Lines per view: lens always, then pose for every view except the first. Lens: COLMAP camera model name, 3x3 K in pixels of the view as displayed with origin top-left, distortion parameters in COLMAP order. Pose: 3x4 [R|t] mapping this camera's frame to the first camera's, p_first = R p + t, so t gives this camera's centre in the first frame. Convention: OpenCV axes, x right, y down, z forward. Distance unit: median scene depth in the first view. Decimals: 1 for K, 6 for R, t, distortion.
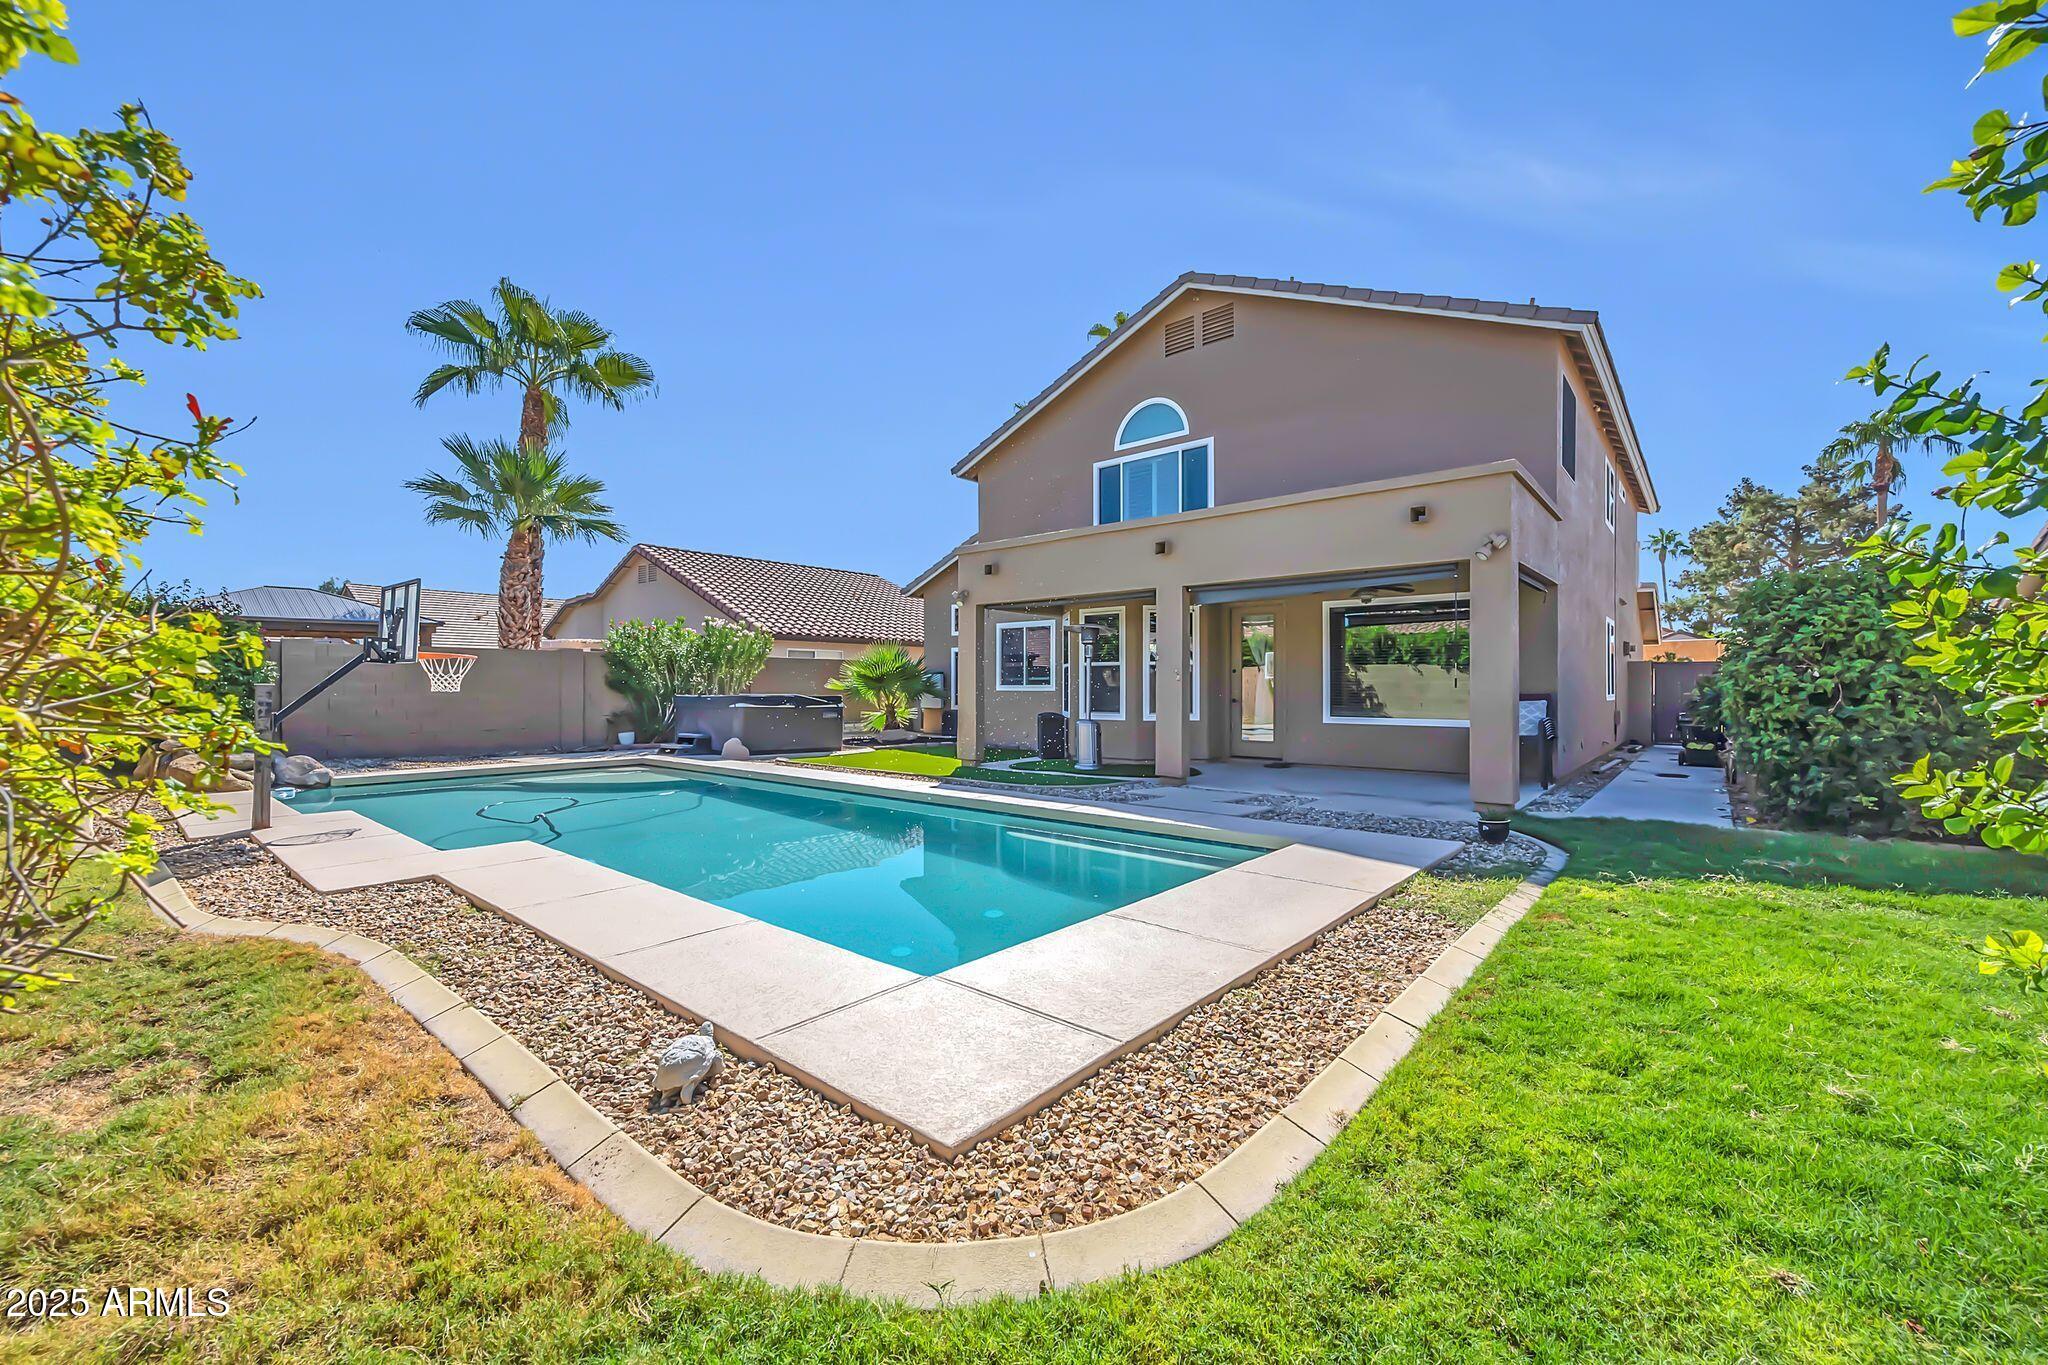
lens RADIAL K [[815.4, 0, 1027.5], [0, 815.4, 685.7], [0, 0, 1]] dist [0.000438, 0.000230]
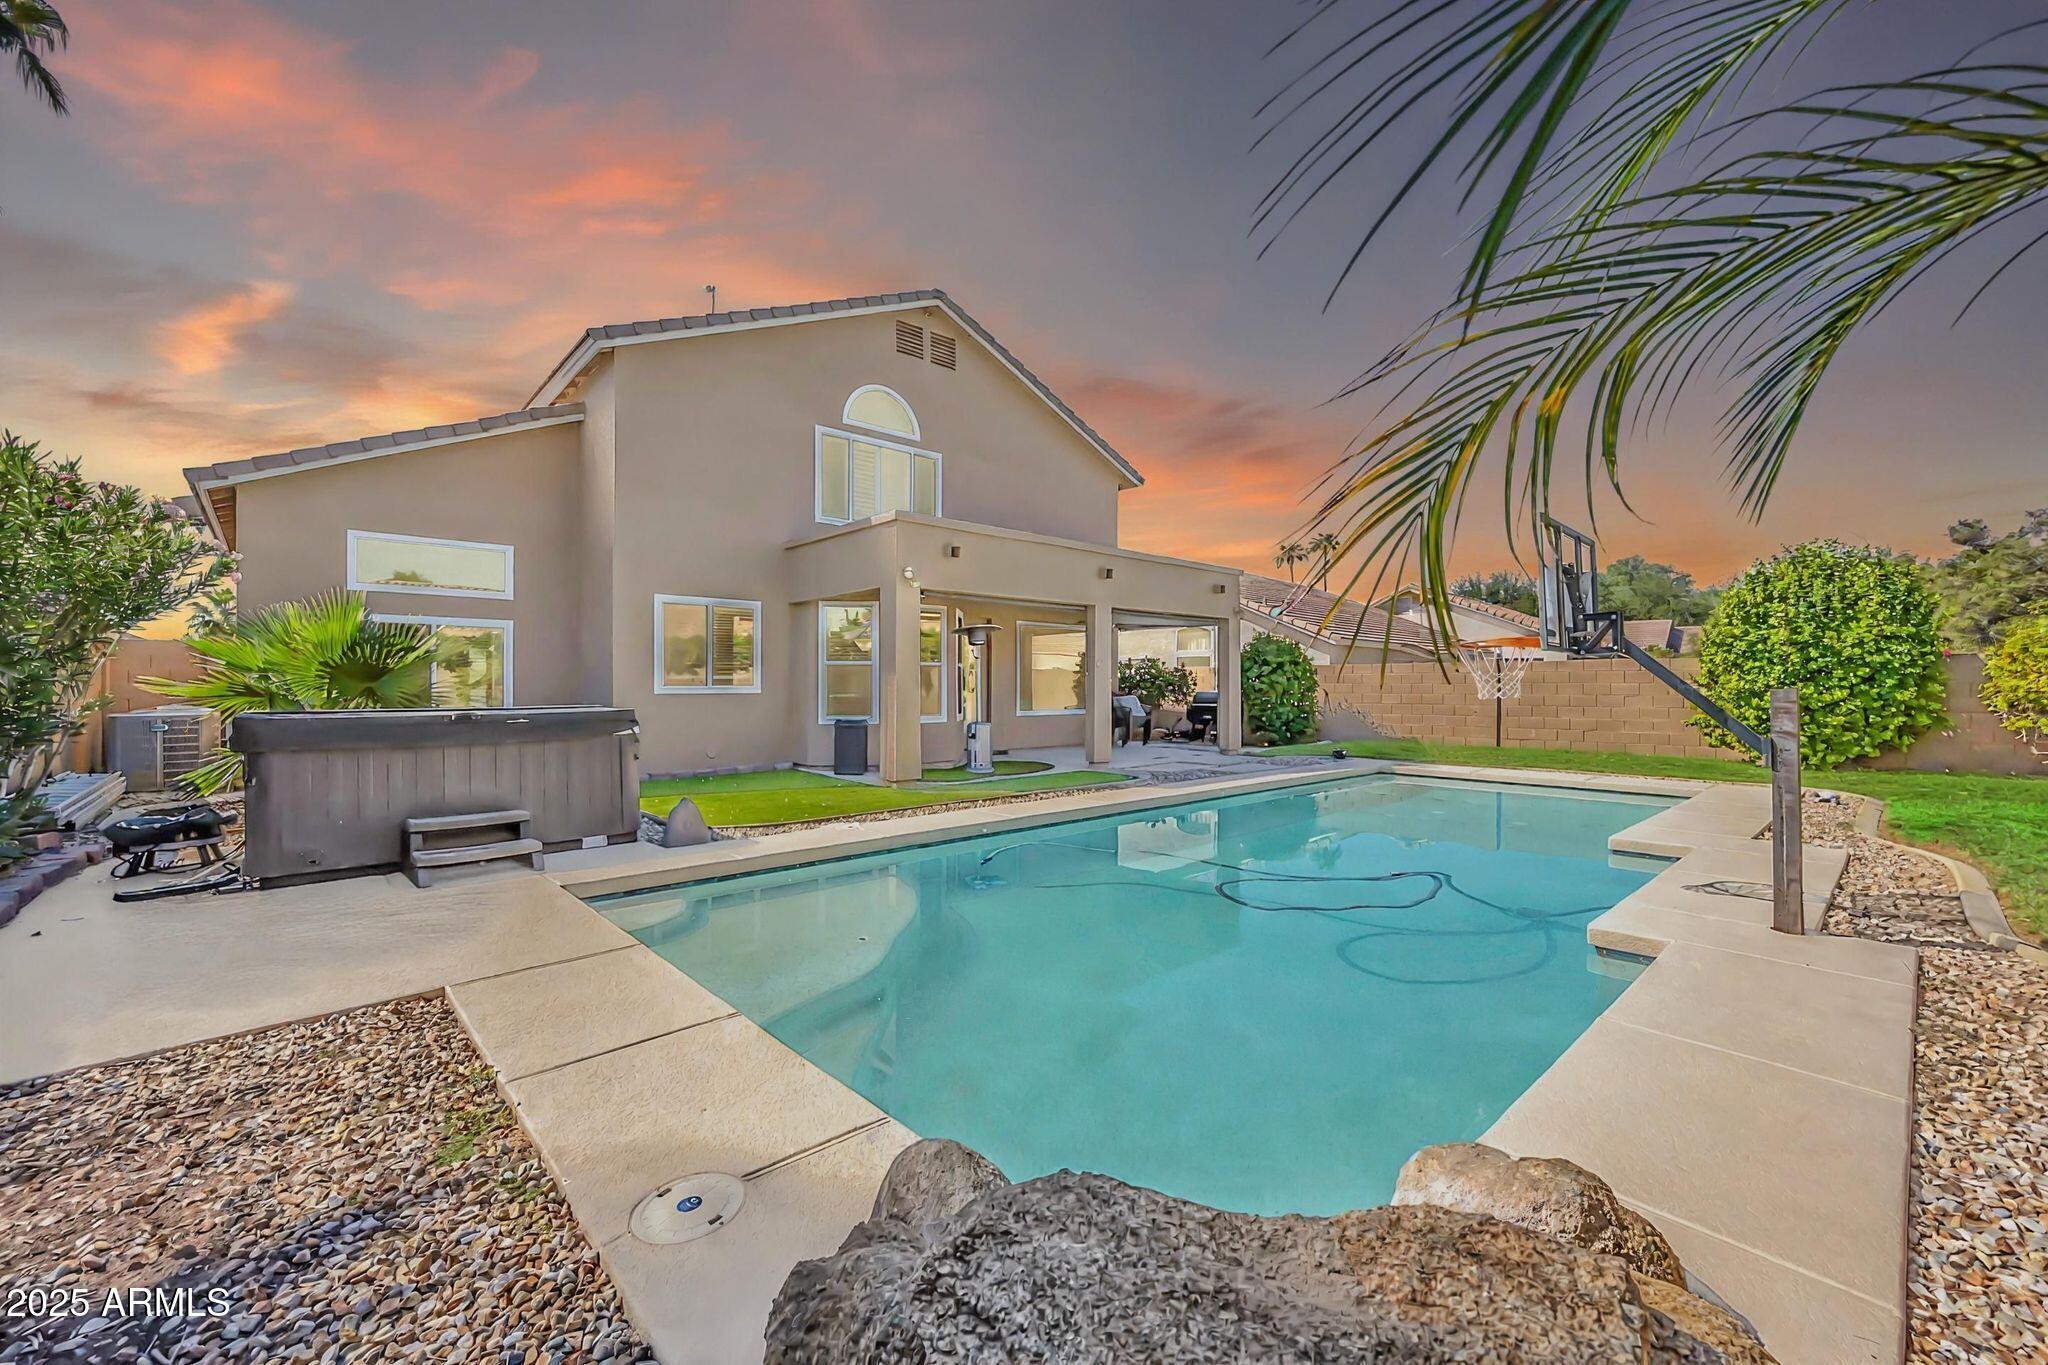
lens RADIAL K [[815.4, 0, 1026.0], [0, 815.4, 681.9], [0, 0, 1]] dist [0.000438, 0.000230]
pose [[0.131008, 0.000053, 0.991381, -0.827792], [-0.002599, 0.999997, 0.000290, -0.005602], [-0.991378, -0.002615, 0.131007, 0.756715]]
